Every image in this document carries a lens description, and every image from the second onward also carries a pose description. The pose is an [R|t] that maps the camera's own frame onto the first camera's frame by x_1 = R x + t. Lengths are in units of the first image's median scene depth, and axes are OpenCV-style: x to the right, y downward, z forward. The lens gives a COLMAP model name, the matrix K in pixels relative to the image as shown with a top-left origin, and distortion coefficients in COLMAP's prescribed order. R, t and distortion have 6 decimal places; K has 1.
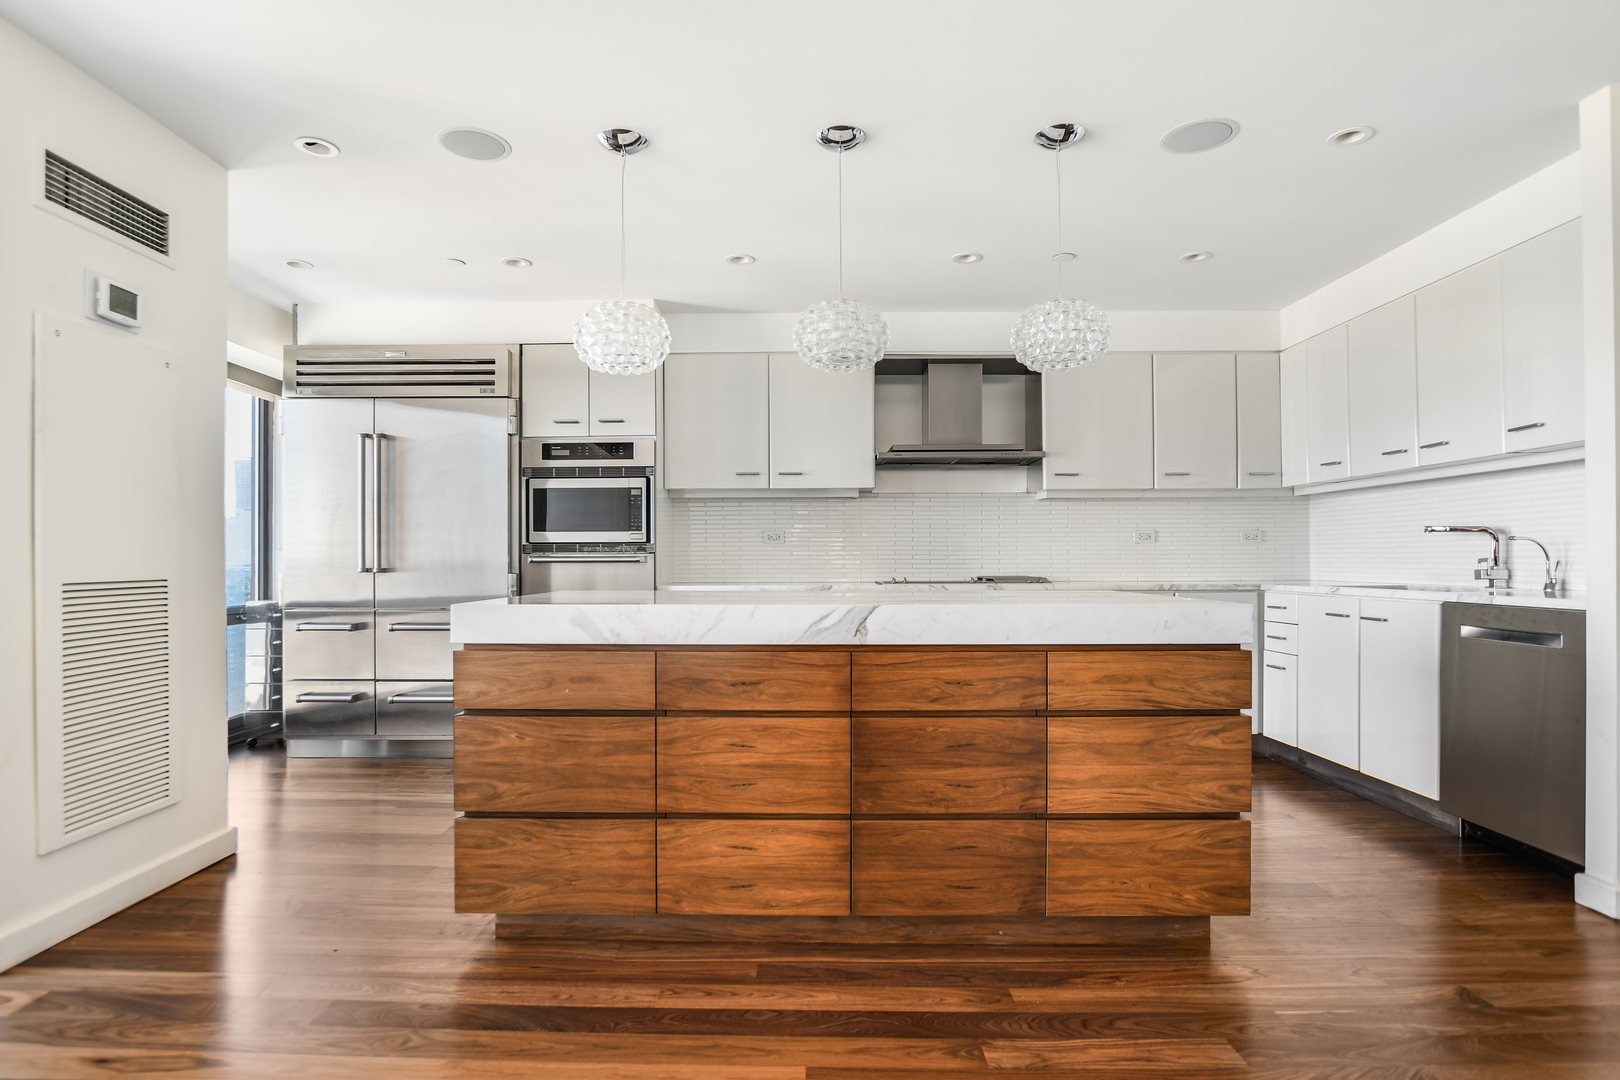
lens RADIAL K [[836.5, 0, 792.9], [0, 836.5, 558.9], [0, 0, 1]] dist [-0.026559, 0.002390]
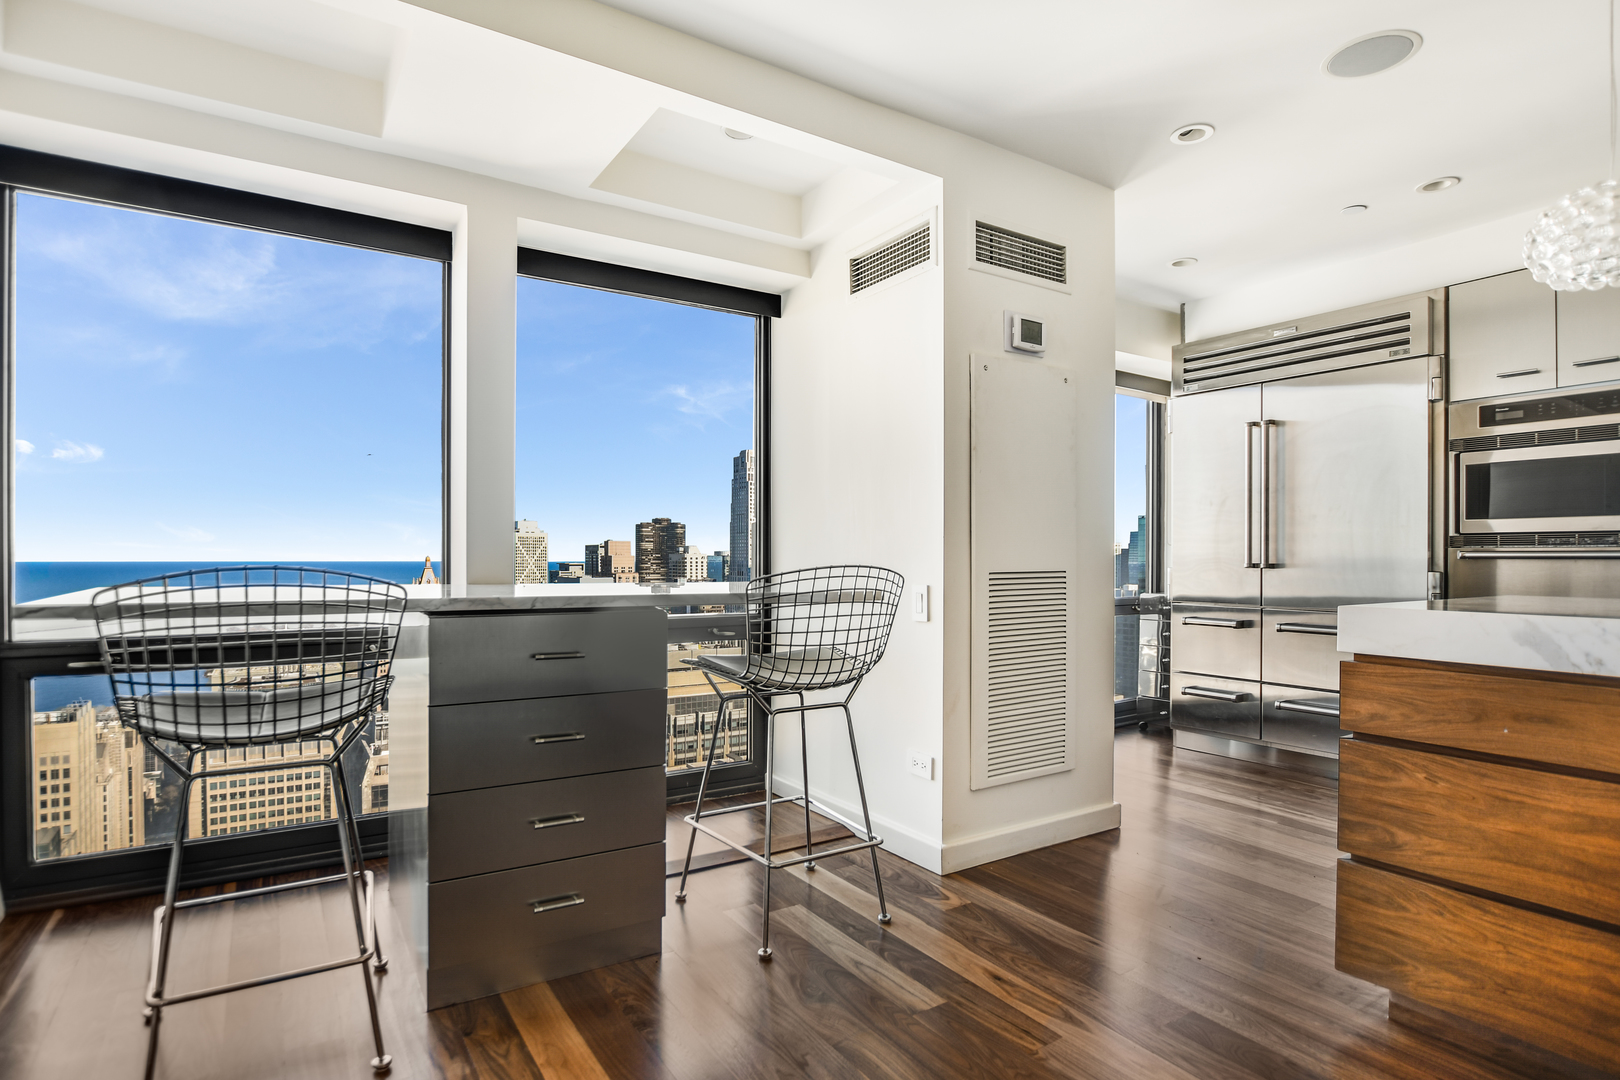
lens RADIAL K [[836.5, 0, 788.8], [0, 836.5, 560.8], [0, 0, 1]] dist [-0.026559, 0.002390]
pose [[0.541792, 0.007792, -0.840476, -0.005655], [-0.002405, 0.999967, 0.007720, 0.003299], [0.840509, -0.002161, 0.541793, 0.064460]]
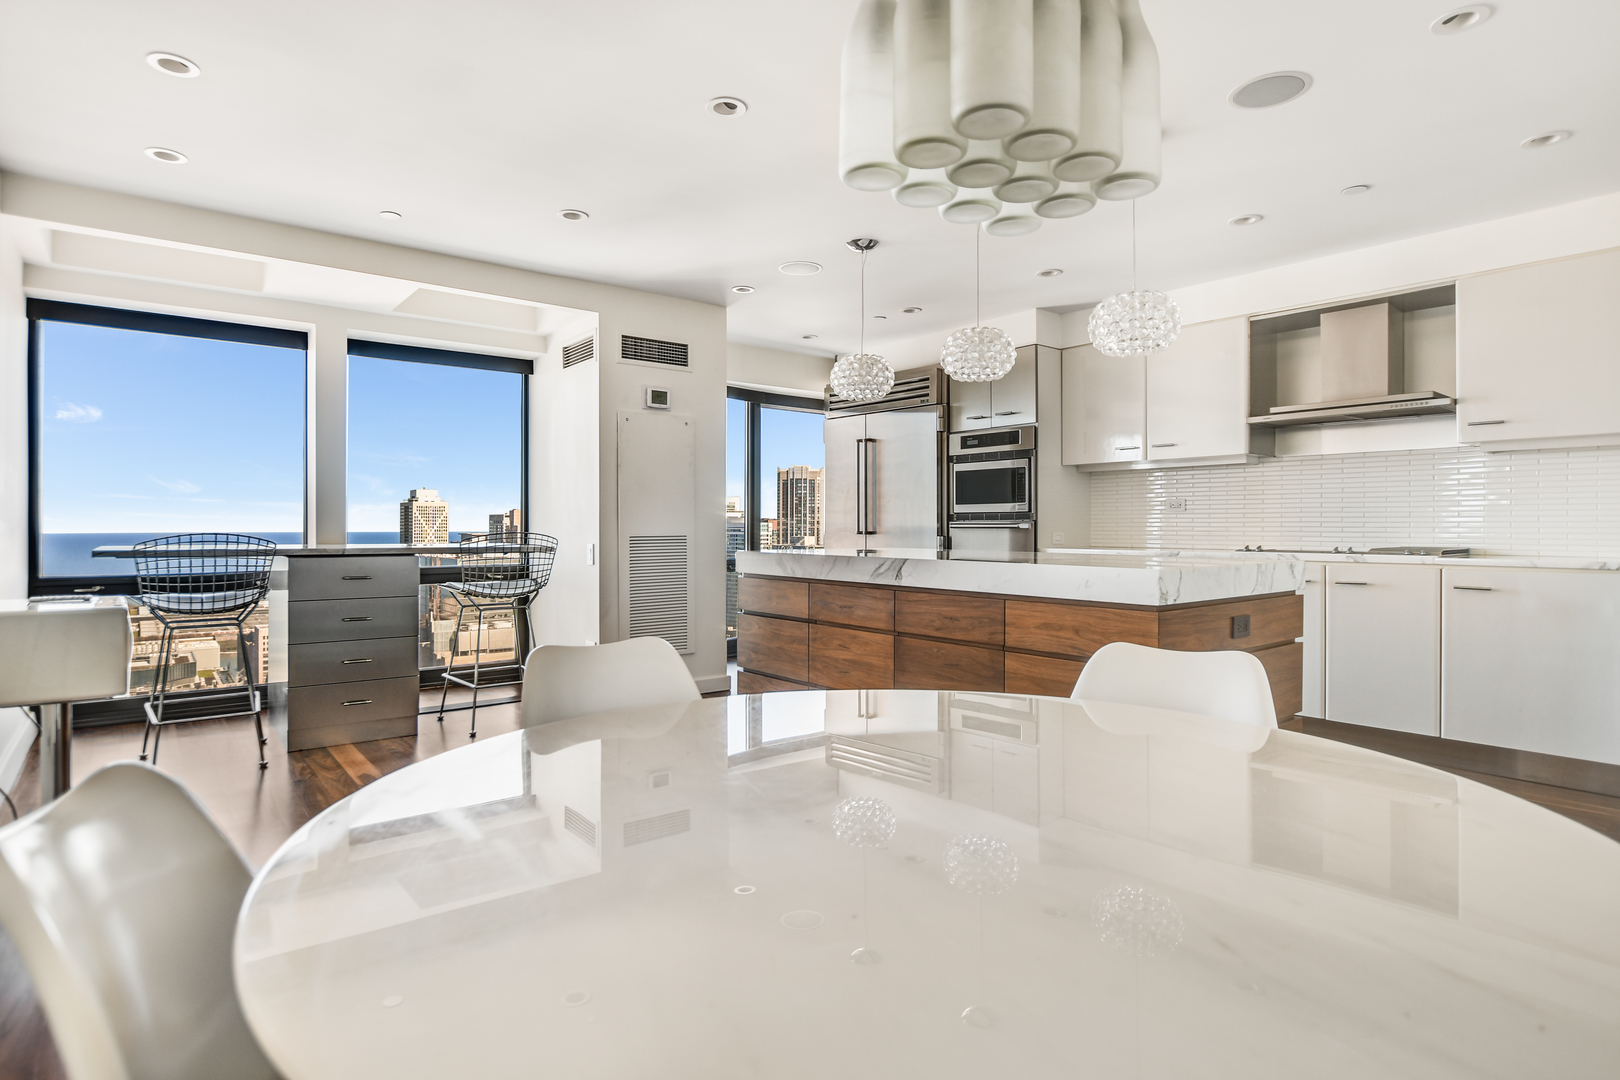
lens RADIAL K [[836.5, 0, 796.0], [0, 836.5, 527.6], [0, 0, 1]] dist [-0.026559, 0.002390]
pose [[0.643072, 0.004109, -0.765794, 0.905910], [-0.000011, 0.999986, 0.005356, -0.005750], [0.765805, -0.003436, 0.643063, -0.058025]]
